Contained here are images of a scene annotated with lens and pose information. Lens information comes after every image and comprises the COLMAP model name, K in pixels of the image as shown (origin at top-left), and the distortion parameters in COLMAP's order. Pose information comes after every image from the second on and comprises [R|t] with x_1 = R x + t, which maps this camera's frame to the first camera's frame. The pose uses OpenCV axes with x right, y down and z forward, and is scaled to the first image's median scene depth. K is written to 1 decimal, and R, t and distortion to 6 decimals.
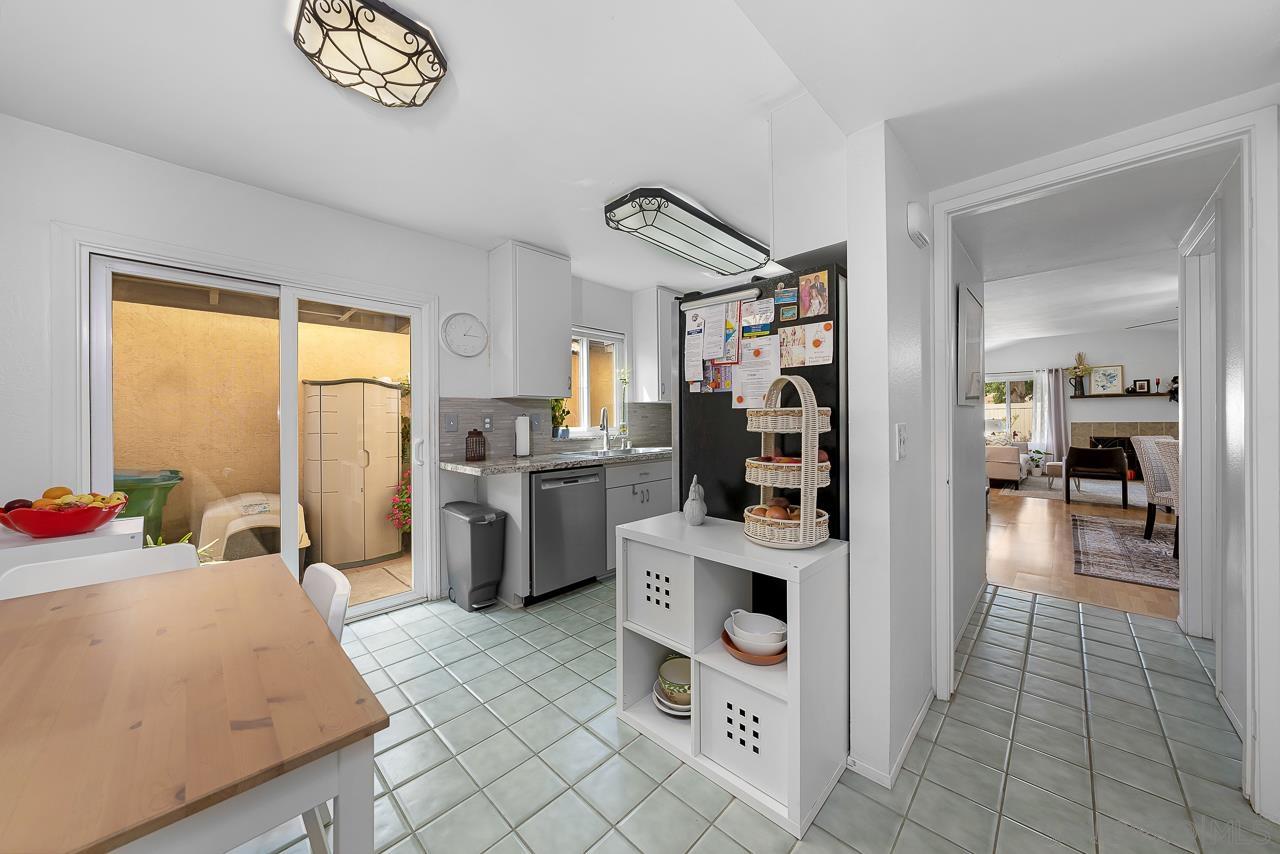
lens RADIAL K [[438.4, 0, 655.2], [0, 438.4, 416.1], [0, 0, 1]] dist [-0.003285, 0.002044]
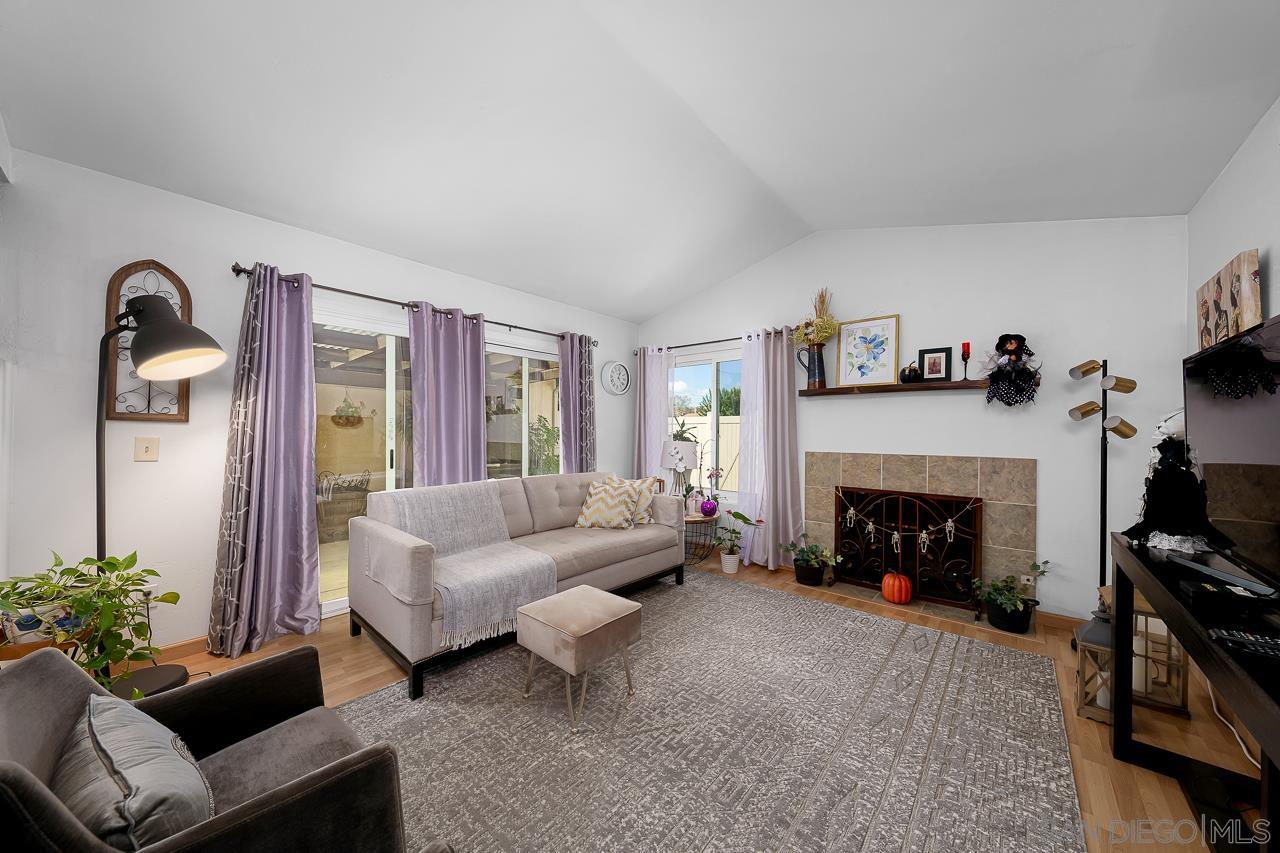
lens RADIAL K [[438.4, 0, 646.2], [0, 438.4, 432.5], [0, 0, 1]] dist [-0.003285, 0.002044]
pose [[0.999164, 0.017312, 0.037032, 0.796962], [-0.017558, 0.999826, 0.006330, -0.004770], [-0.036916, -0.006975, 0.999294, 0.584241]]
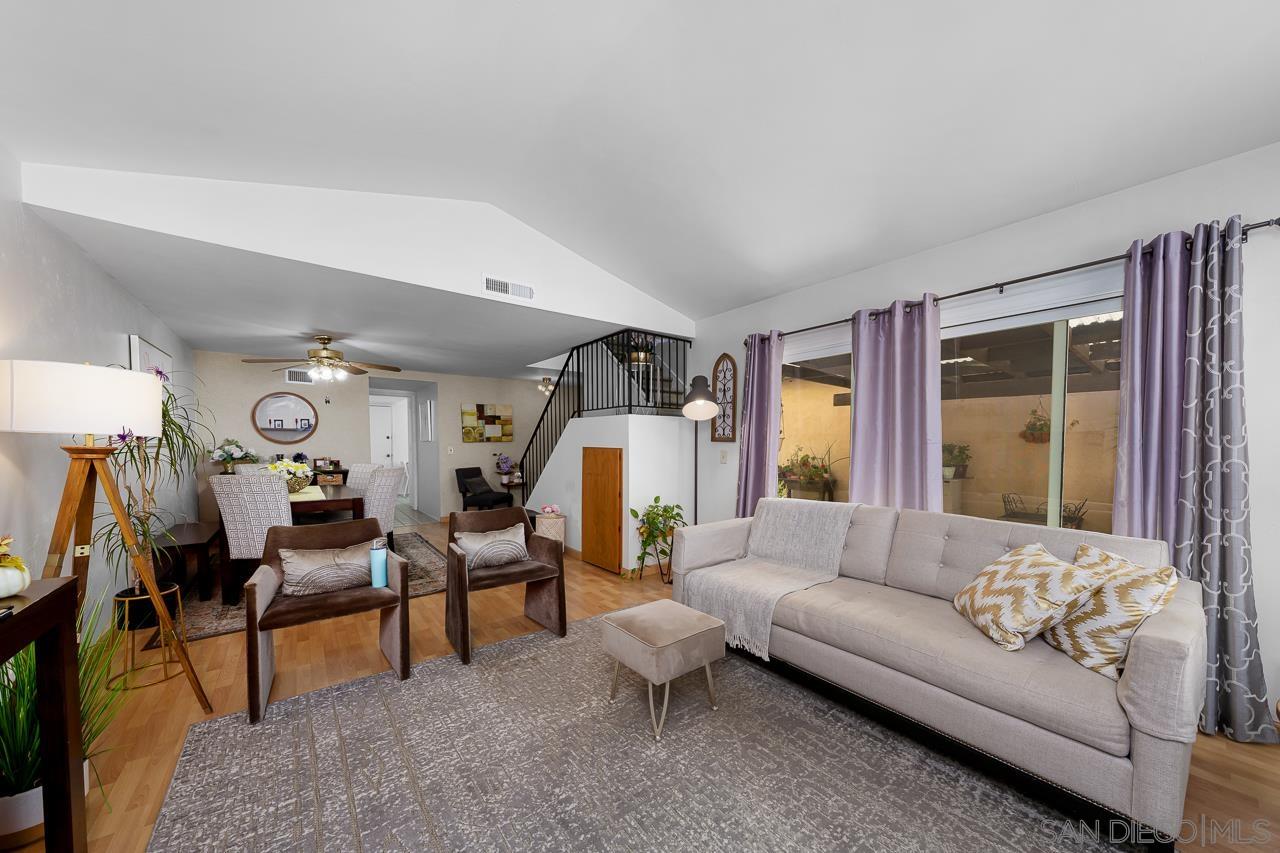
lens RADIAL K [[438.4, 0, 653.7], [0, 438.4, 467.3], [0, 0, 1]] dist [-0.003285, 0.002044]
pose [[-0.146808, 0.059527, -0.987372, 1.006522], [0.002654, 0.998208, 0.059786, -0.004861], [0.989162, 0.006156, -0.146702, 0.854805]]
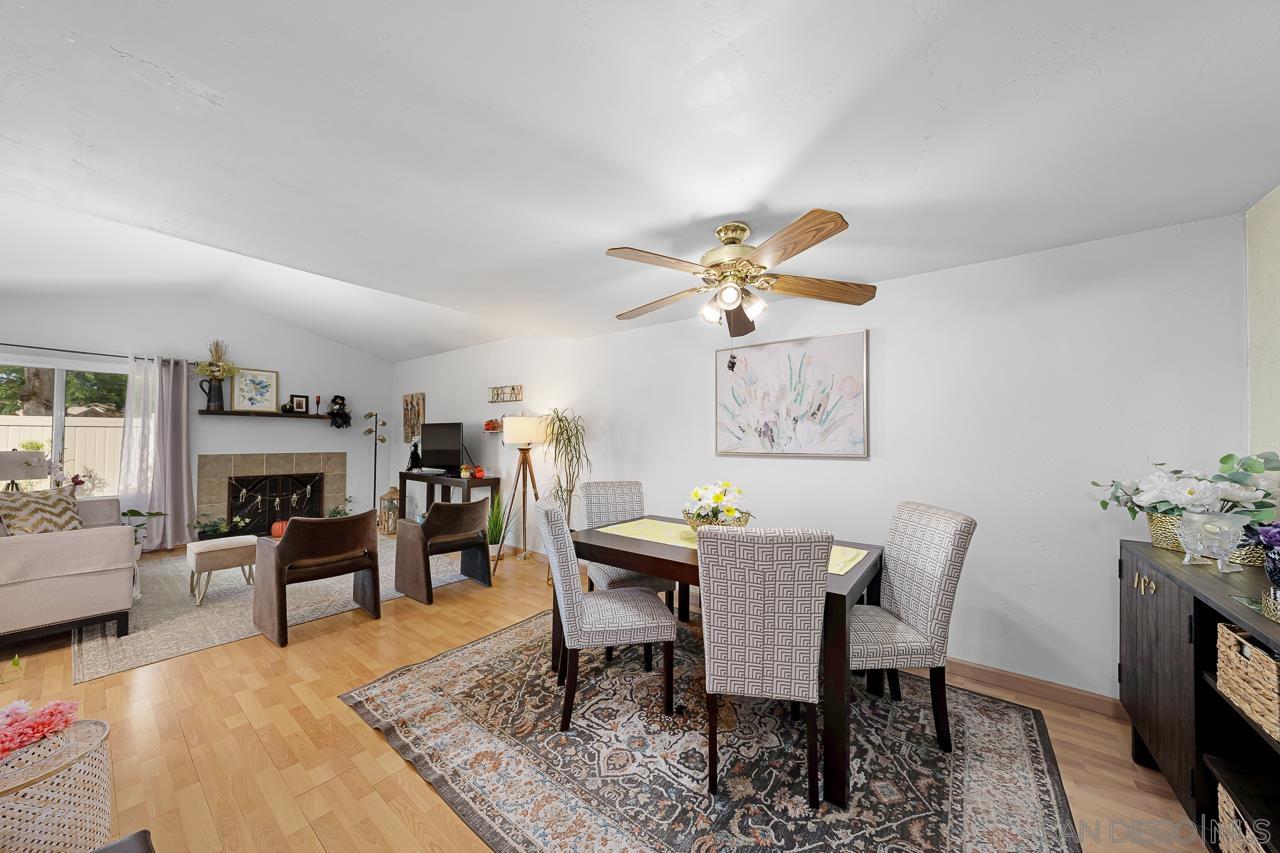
lens RADIAL K [[438.4, 0, 652.7], [0, 438.4, 432.3], [0, 0, 1]] dist [-0.003285, 0.002044]
pose [[-0.093884, 0.024202, 0.995289, 0.307960], [-0.014654, 0.999563, -0.025688, -0.010100], [-0.995475, -0.016996, -0.093488, 0.454413]]
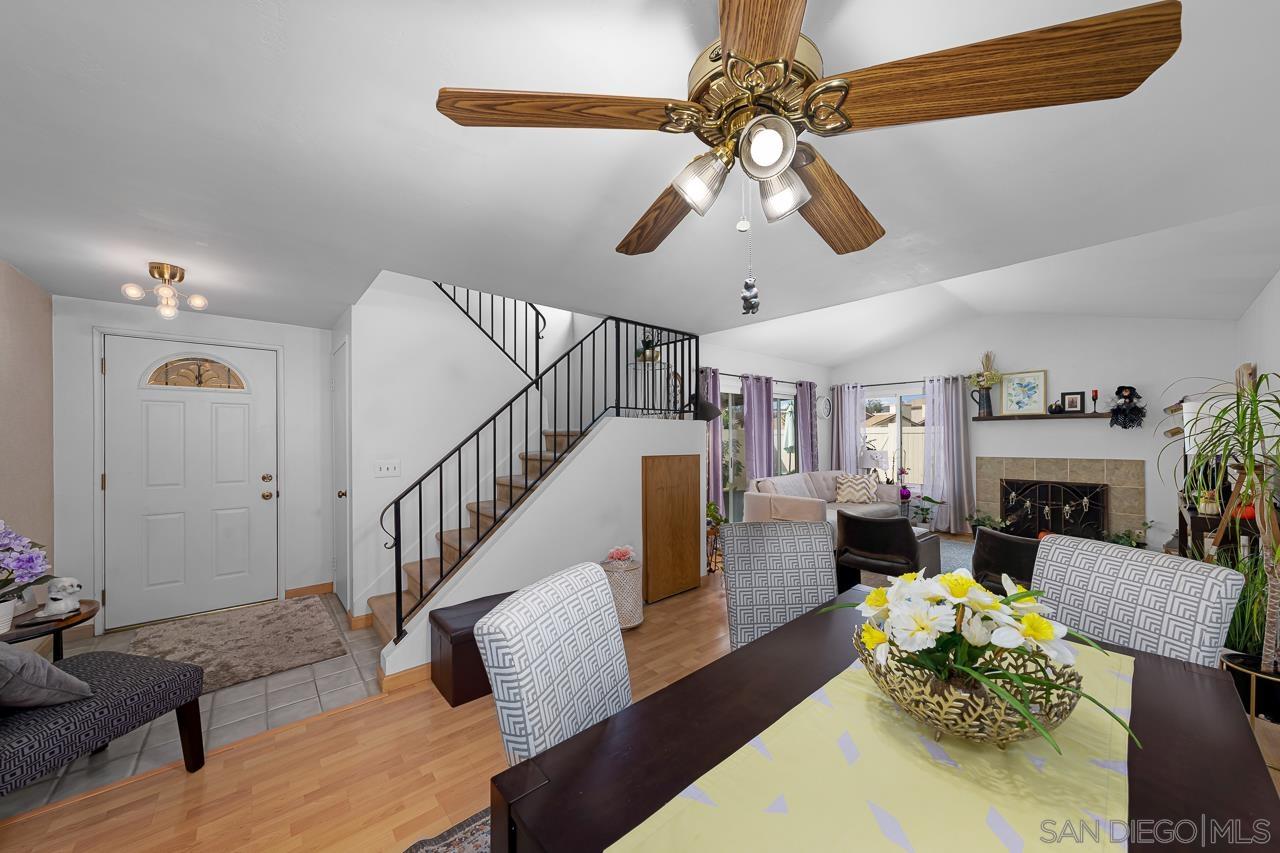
lens RADIAL K [[438.4, 0, 656.1], [0, 438.4, 436.6], [0, 0, 1]] dist [-0.003285, 0.002044]
pose [[0.995021, 0.002476, -0.099637, 0.542357], [-0.001930, 0.999983, 0.005585, -0.019734], [0.099649, -0.005365, 0.995008, 0.288445]]
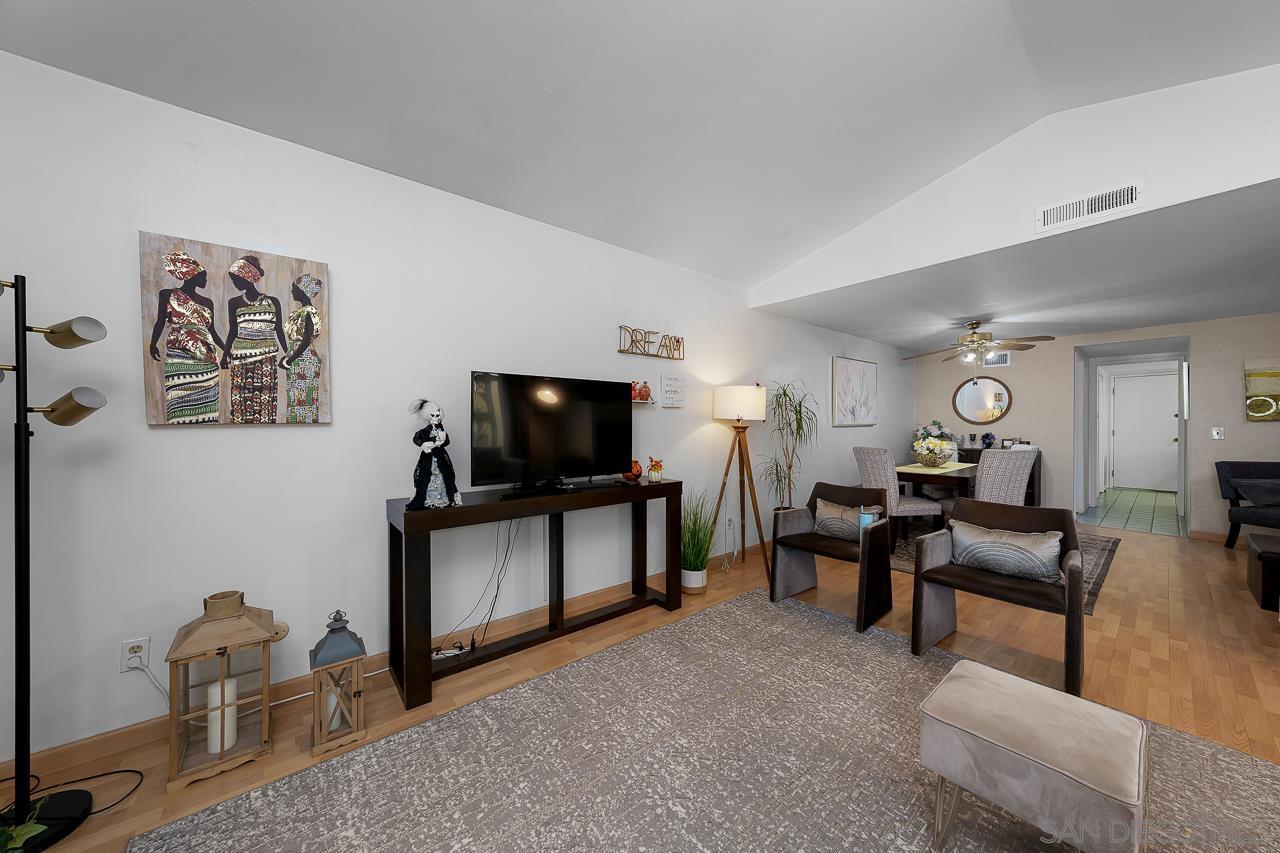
lens RADIAL K [[438.4, 0, 650.6], [0, 438.4, 430.9], [0, 0, 1]] dist [-0.003285, 0.002044]
pose [[-0.992045, 0.007582, 0.125656, 0.875704], [0.008733, 0.999925, 0.008608, -0.002180], [-0.125581, 0.009637, -0.992037, 0.982011]]
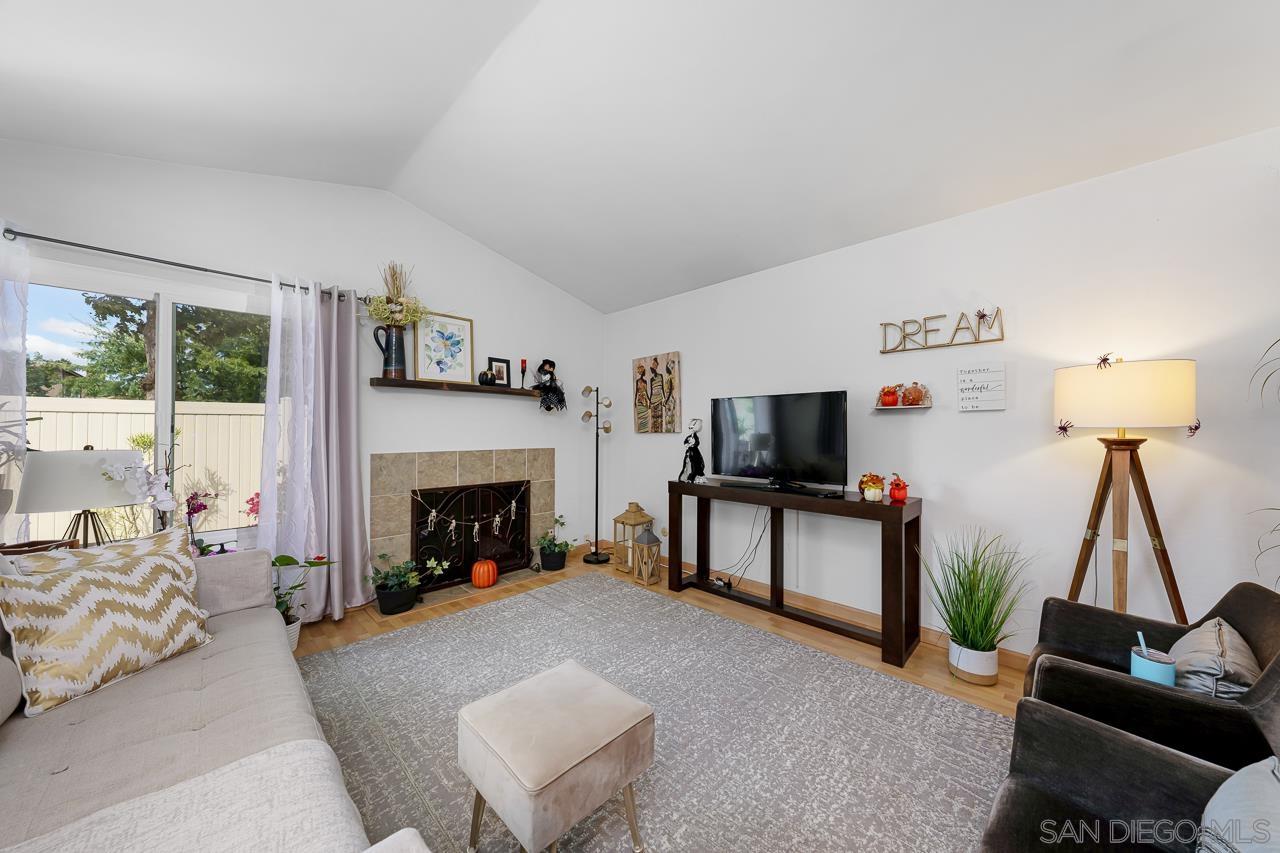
lens RADIAL K [[438.4, 0, 651.8], [0, 438.4, 427.3], [0, 0, 1]] dist [-0.003285, 0.002044]
pose [[0.021878, 0.018126, 0.999596, 0.618667], [-0.007487, 0.999811, -0.017966, -0.002602], [-0.999733, -0.007091, 0.022009, 0.788314]]
